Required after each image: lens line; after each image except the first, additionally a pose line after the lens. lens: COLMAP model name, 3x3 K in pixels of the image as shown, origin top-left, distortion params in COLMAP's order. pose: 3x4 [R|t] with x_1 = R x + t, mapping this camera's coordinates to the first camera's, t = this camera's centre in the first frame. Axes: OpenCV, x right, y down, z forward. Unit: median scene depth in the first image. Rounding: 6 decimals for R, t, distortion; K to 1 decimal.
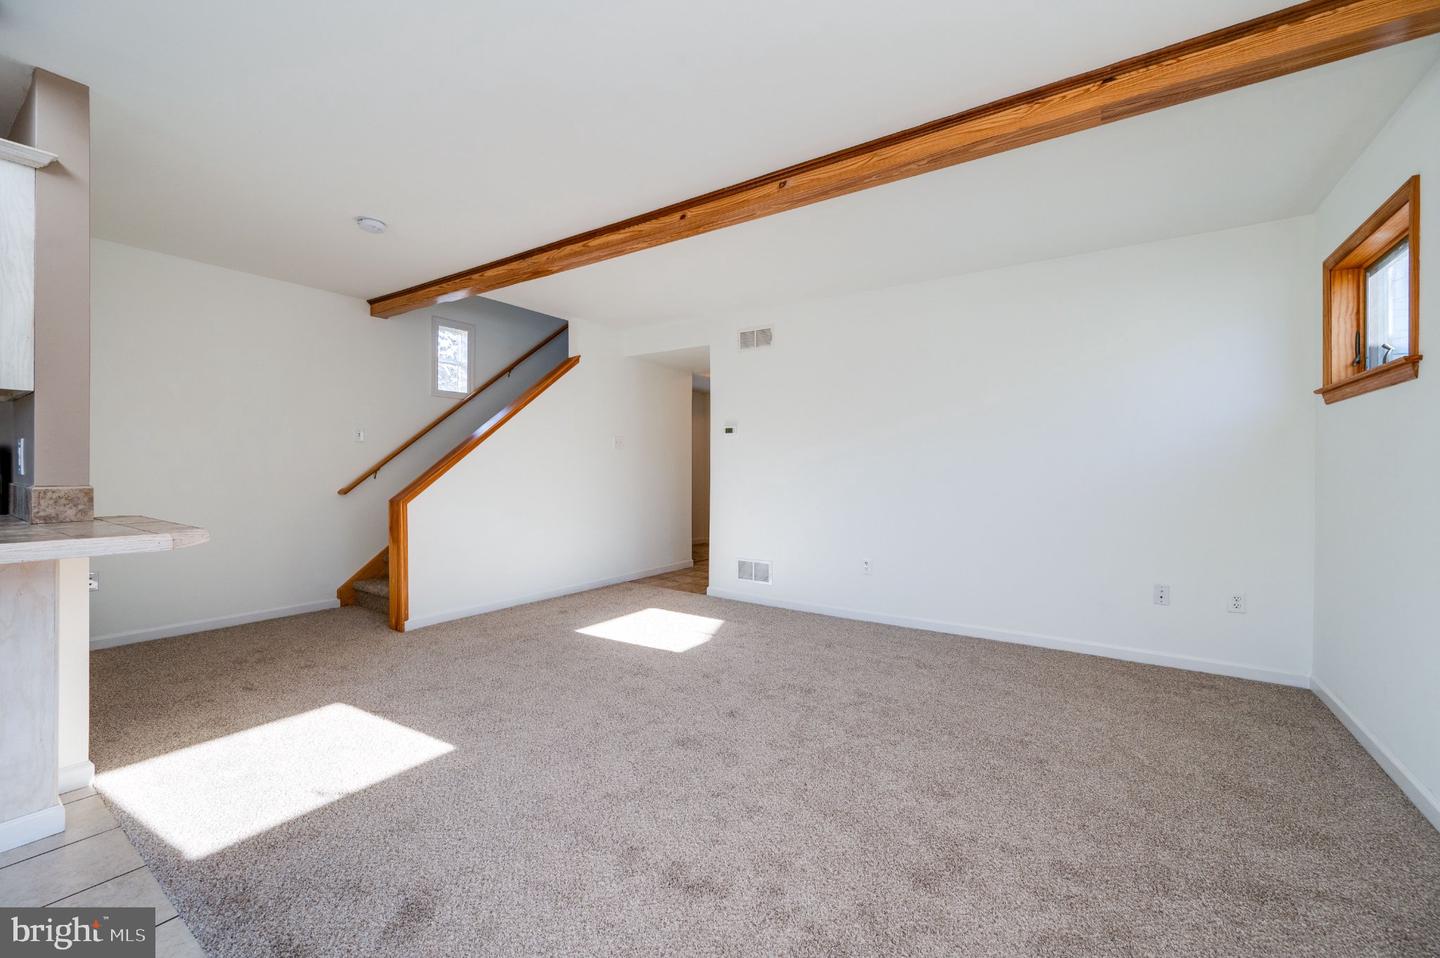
lens RADIAL K [[588.9, 0, 722.6], [0, 588.9, 463.7], [0, 0, 1]] dist [-0.000725, -0.000283]
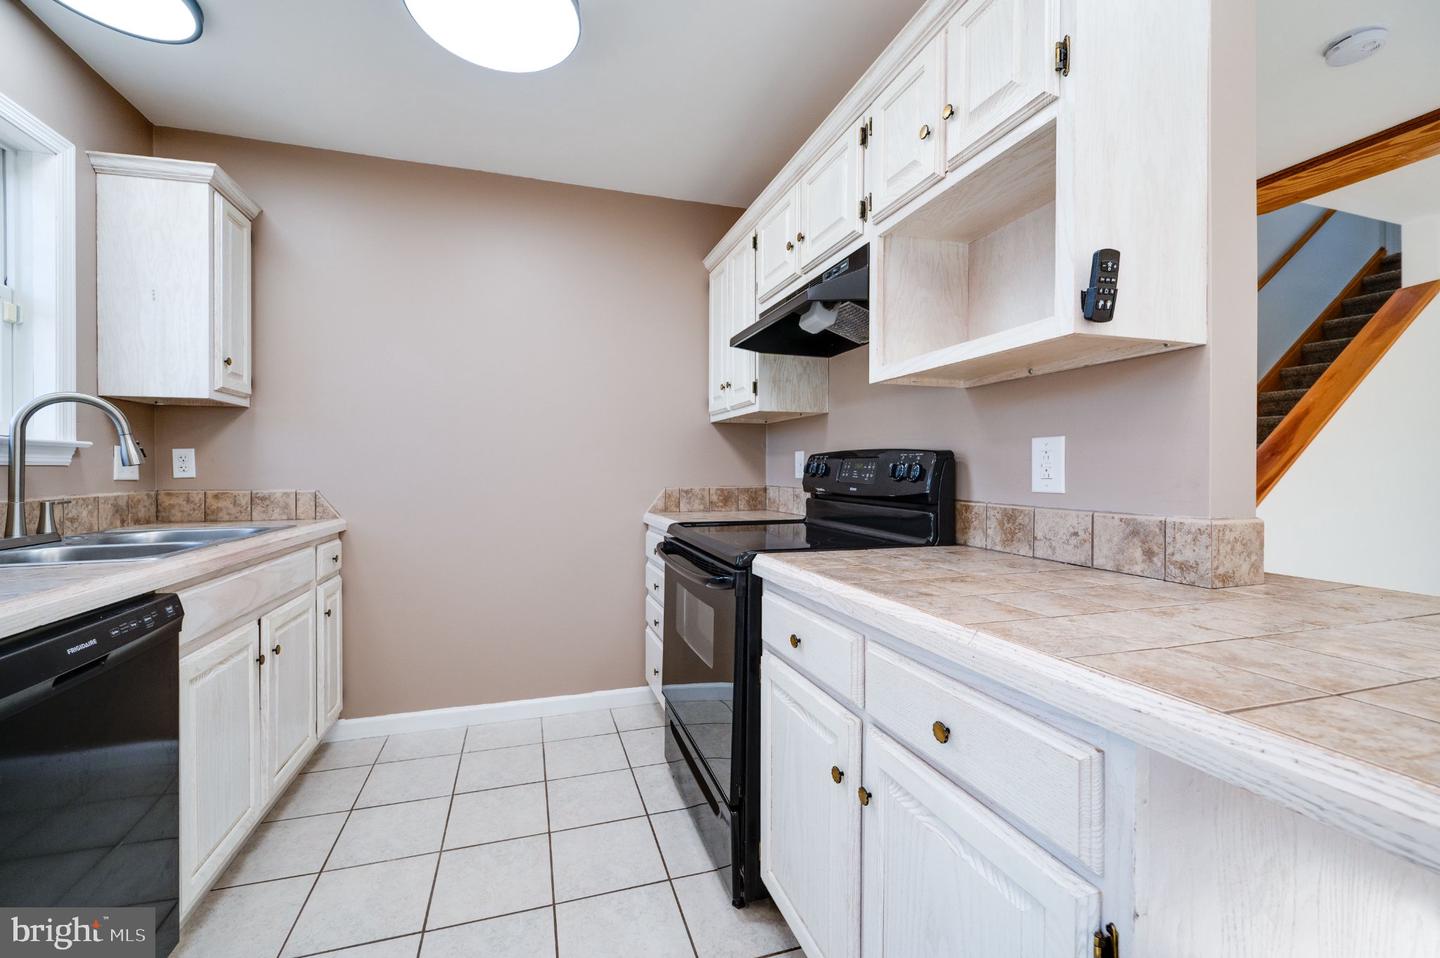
lens RADIAL K [[609.4, 0, 745.7], [0, 609.4, 467.6], [0, 0, 1]] dist [-0.001873, -0.000105]
pose [[0.795152, -0.005512, -0.606385, -0.659408], [0.003139, 0.999983, -0.004974, -0.005881], [0.606402, 0.002052, 0.795156, 0.149096]]
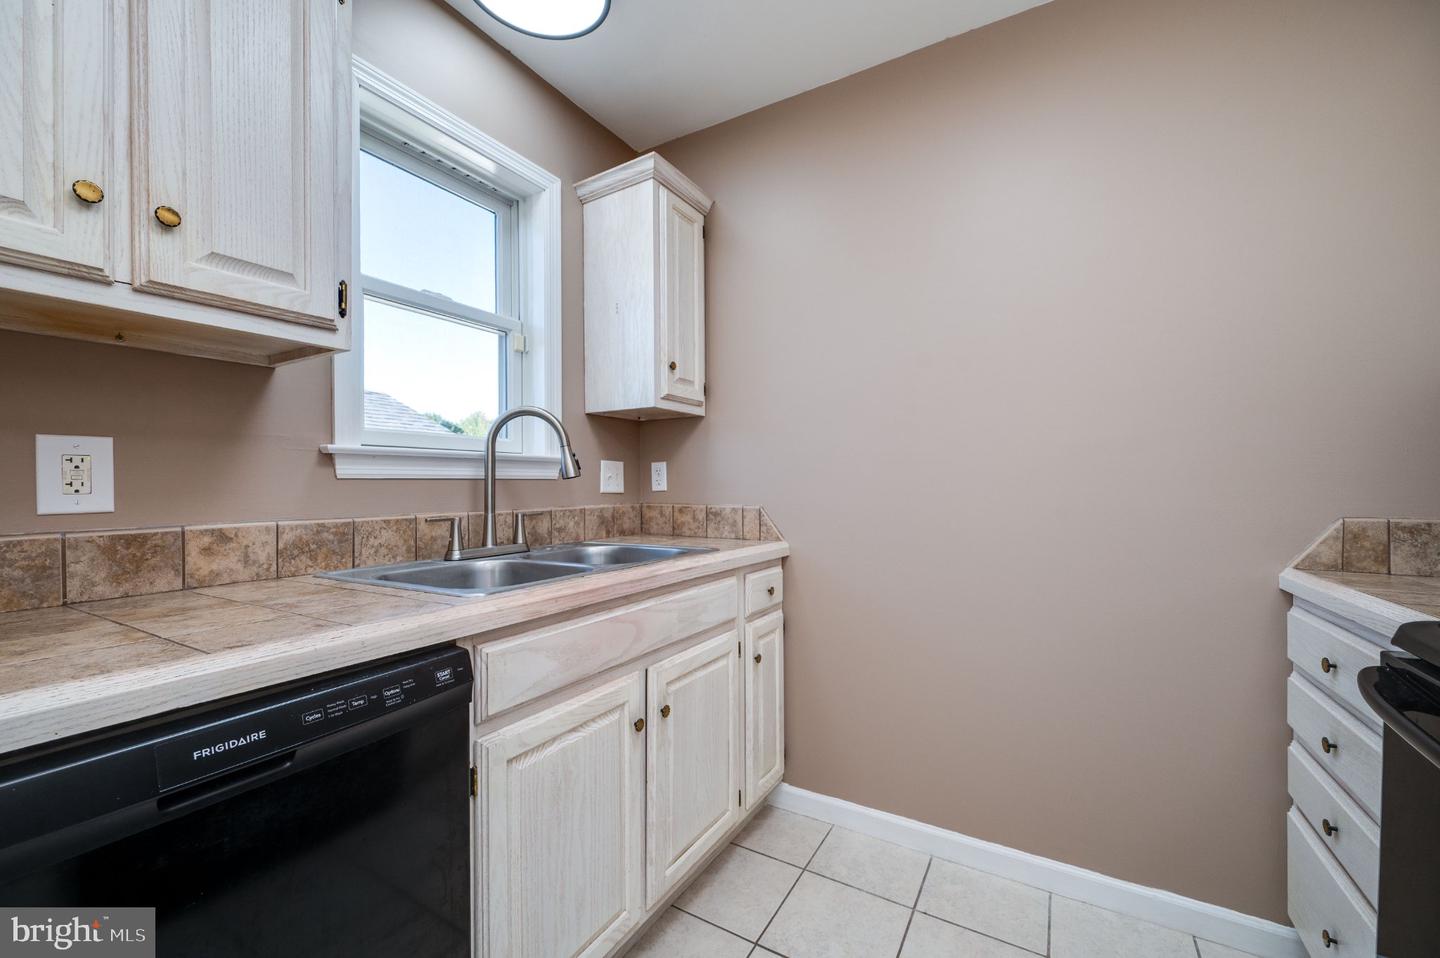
lens RADIAL K [[609.1, 0, 690.2], [0, 609.1, 484.1], [0, 0, 1]] dist [-0.000748, -0.000538]
pose [[0.026478, -0.003585, -0.999643, -0.890934], [0.003878, 0.999986, -0.003483, -0.005050], [0.999642, -0.003784, 0.026492, 0.332015]]
